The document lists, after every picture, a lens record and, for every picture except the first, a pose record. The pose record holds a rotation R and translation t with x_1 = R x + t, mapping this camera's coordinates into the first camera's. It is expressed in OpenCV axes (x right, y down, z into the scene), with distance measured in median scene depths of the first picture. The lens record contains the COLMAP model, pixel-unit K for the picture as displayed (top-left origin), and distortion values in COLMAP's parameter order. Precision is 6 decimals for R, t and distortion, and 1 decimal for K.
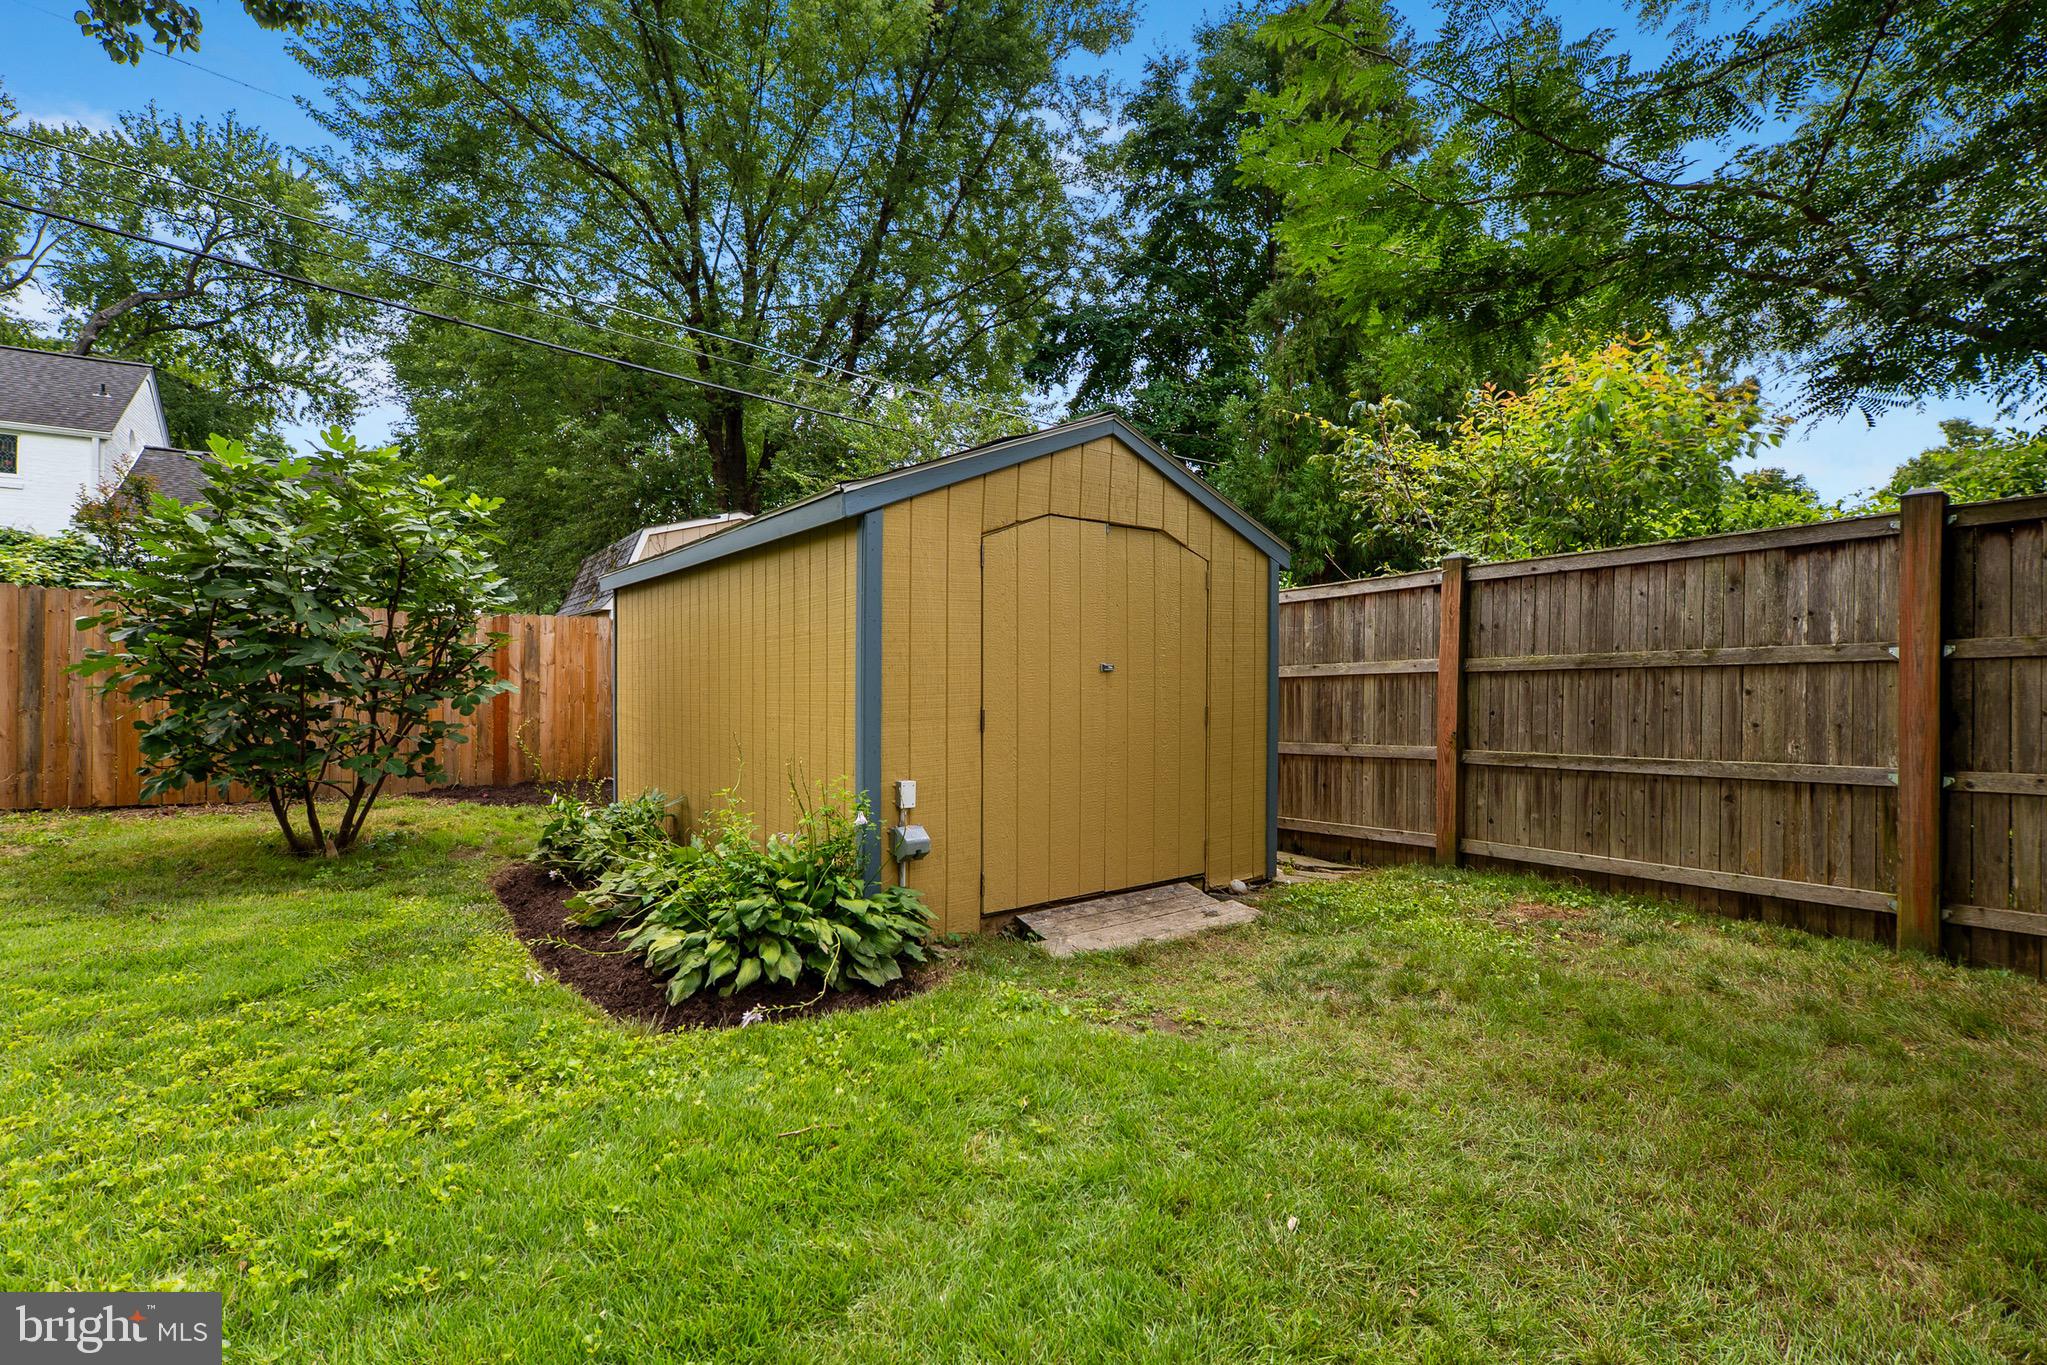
lens RADIAL K [[893.7, 0, 1030.7], [0, 893.7, 670.7], [0, 0, 1]] dist [0.000215, 0.001152]
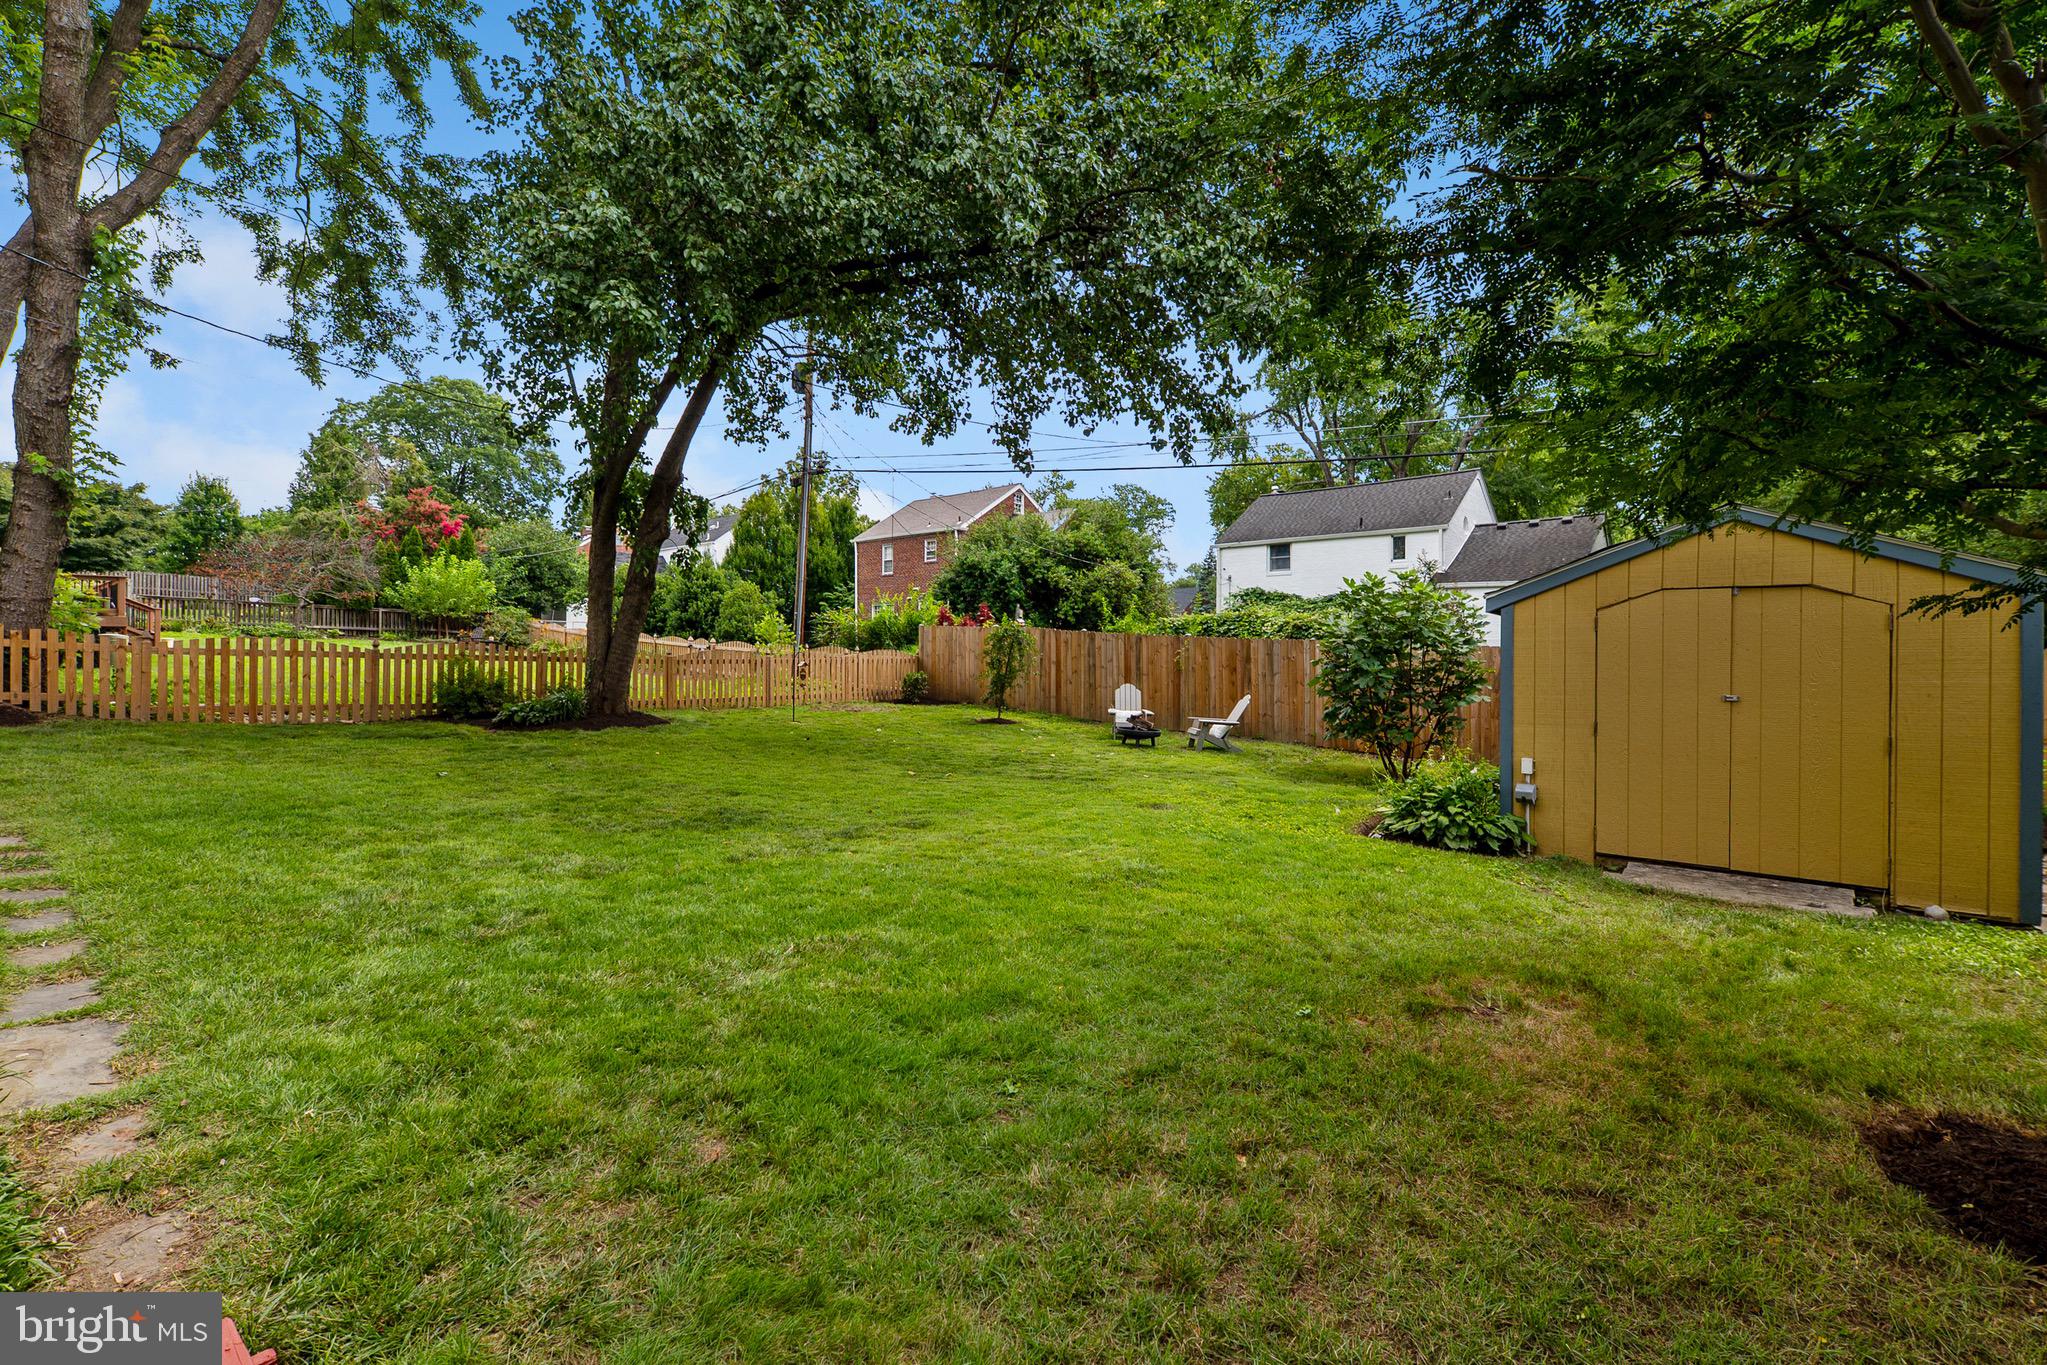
lens RADIAL K [[893.7, 0, 1025.0], [0, 893.7, 665.1], [0, 0, 1]] dist [0.000215, 0.001152]
pose [[0.243060, 0.000458, -0.970011, 1.060518], [-0.009632, 0.999952, -0.001941, -0.038075], [0.969964, 0.009815, 0.243052, -0.307948]]
